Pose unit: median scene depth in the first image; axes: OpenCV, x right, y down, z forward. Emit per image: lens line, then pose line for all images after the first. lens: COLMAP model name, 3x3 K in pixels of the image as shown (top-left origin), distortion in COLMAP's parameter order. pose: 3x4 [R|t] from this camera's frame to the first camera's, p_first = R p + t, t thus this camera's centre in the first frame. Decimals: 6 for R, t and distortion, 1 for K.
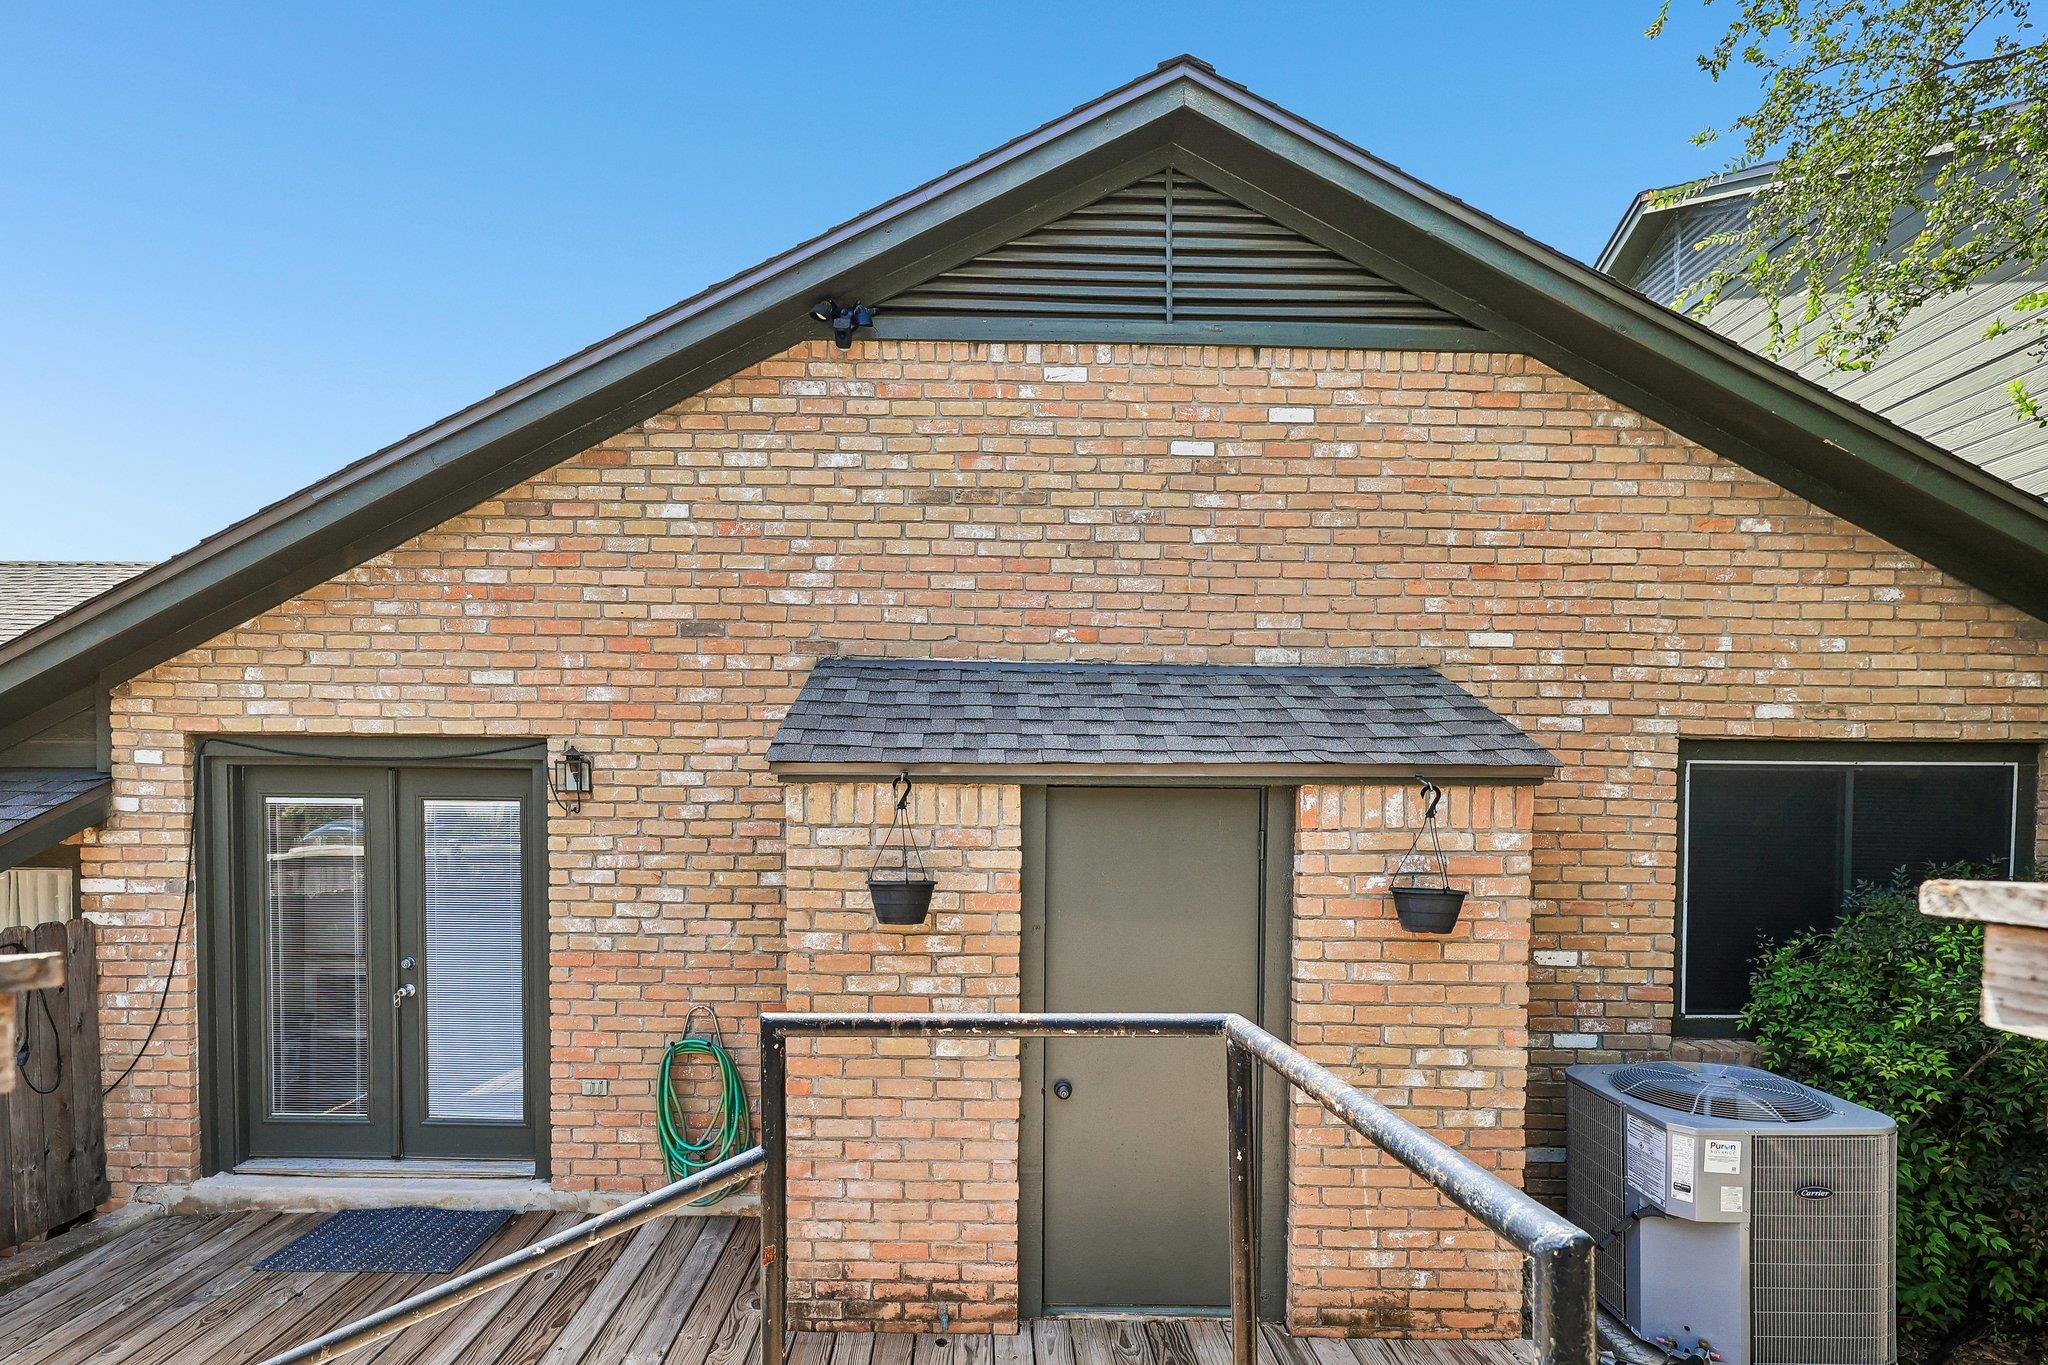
lens RADIAL K [[917.8, 0, 968.3], [0, 917.8, 849.5], [0, 0, 1]] dist [-0.000517, 0.000026]
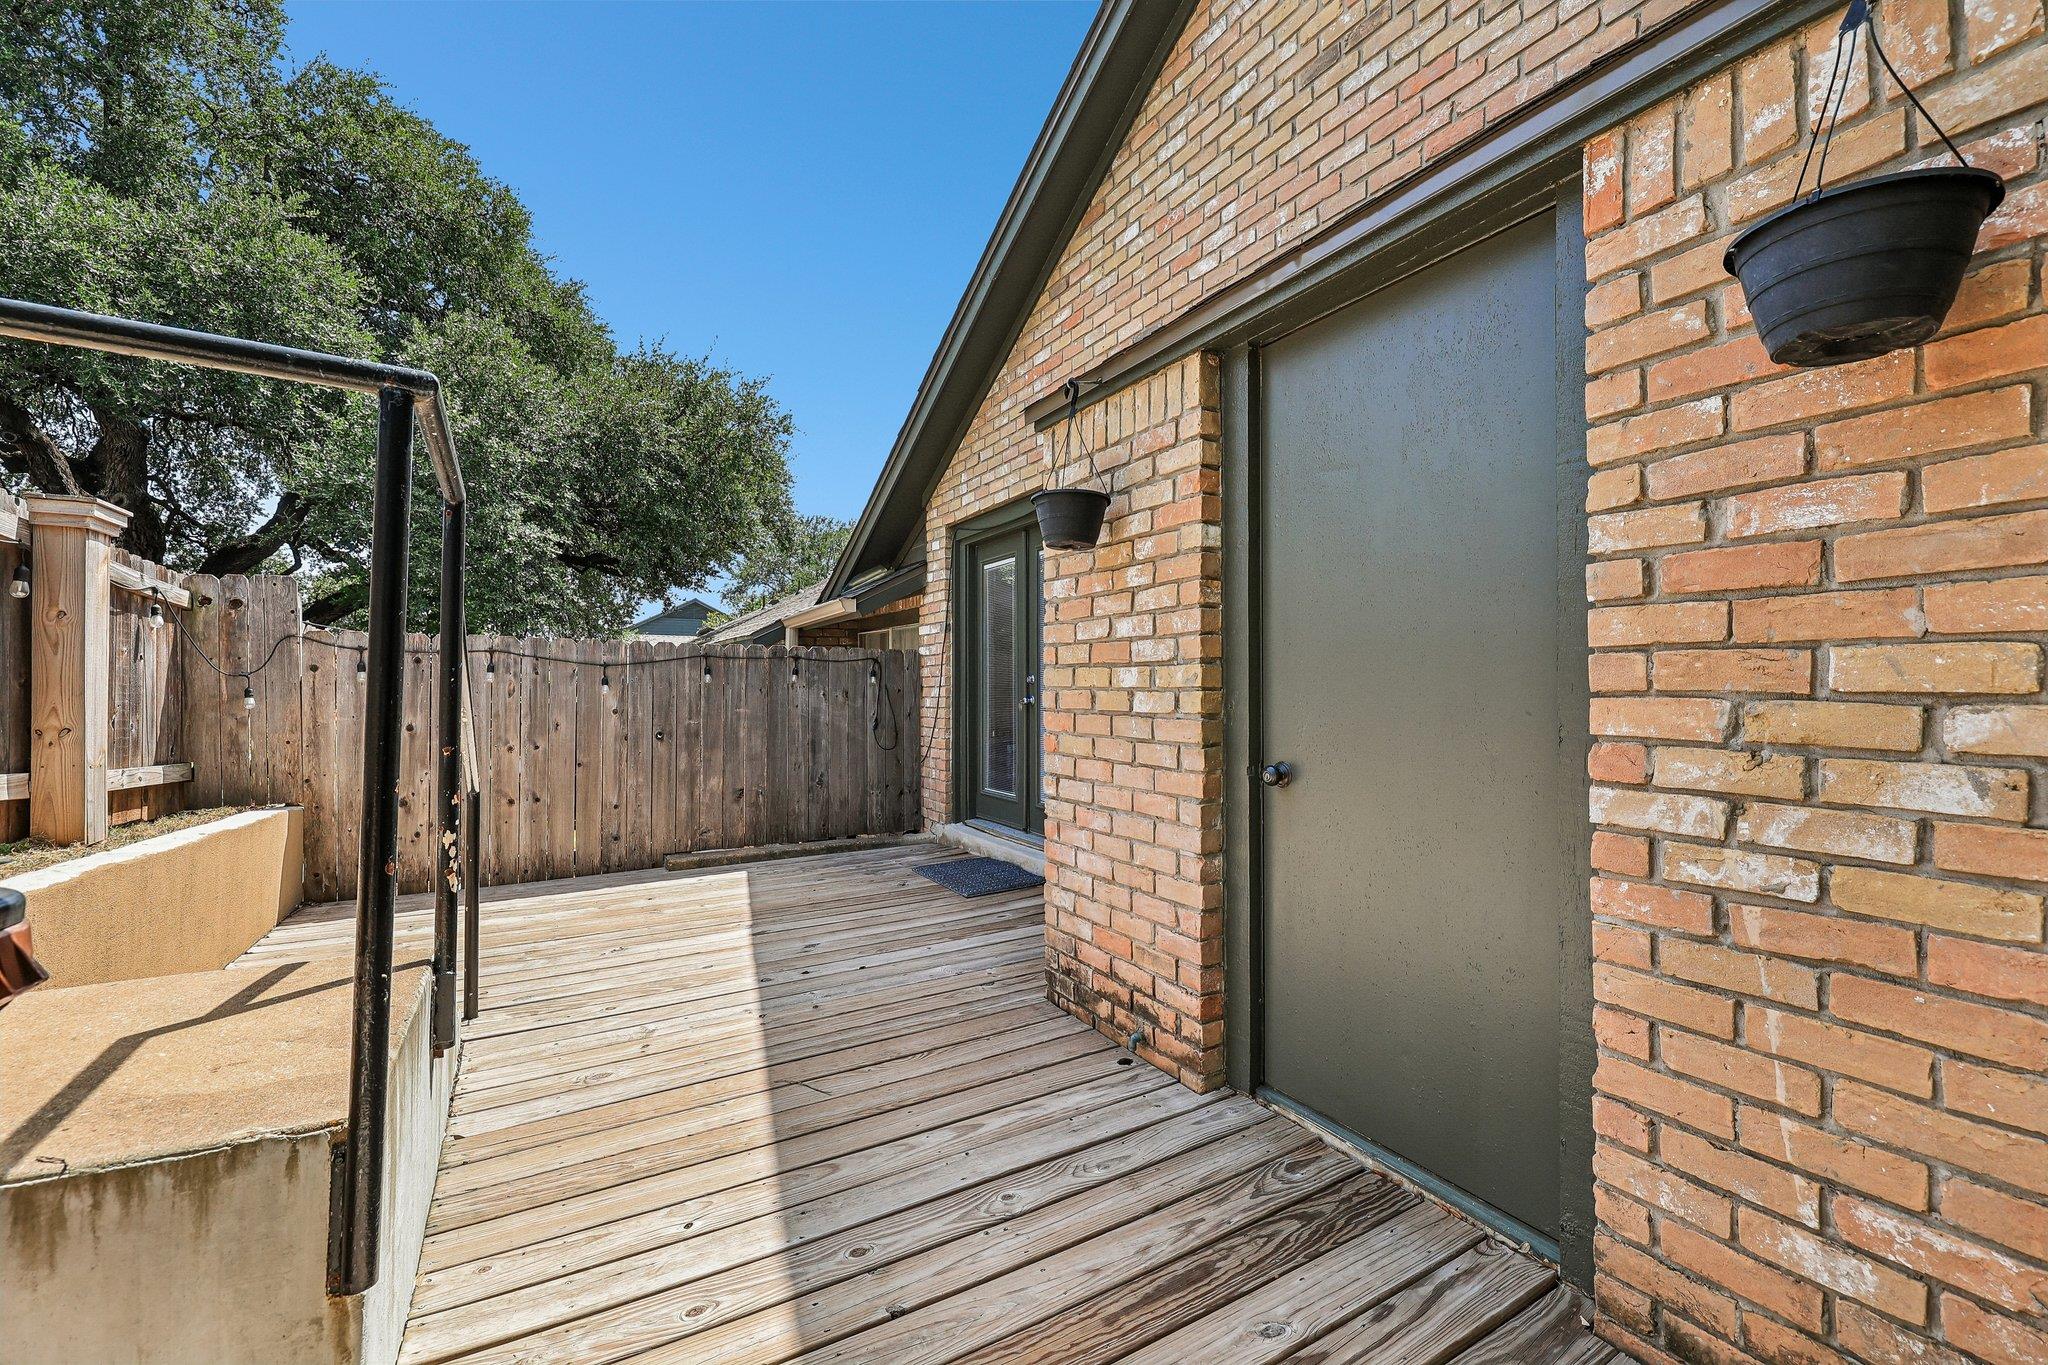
lens RADIAL K [[868.3, 0, 1052.8], [0, 868.3, 692.2], [0, 0, 1]] dist [-0.000292, 0.000055]
pose [[0.506798, -0.010255, -0.862004, 0.487094], [-0.024545, 0.999352, -0.026320, 0.185529], [0.861715, 0.034497, 0.506218, 0.435889]]
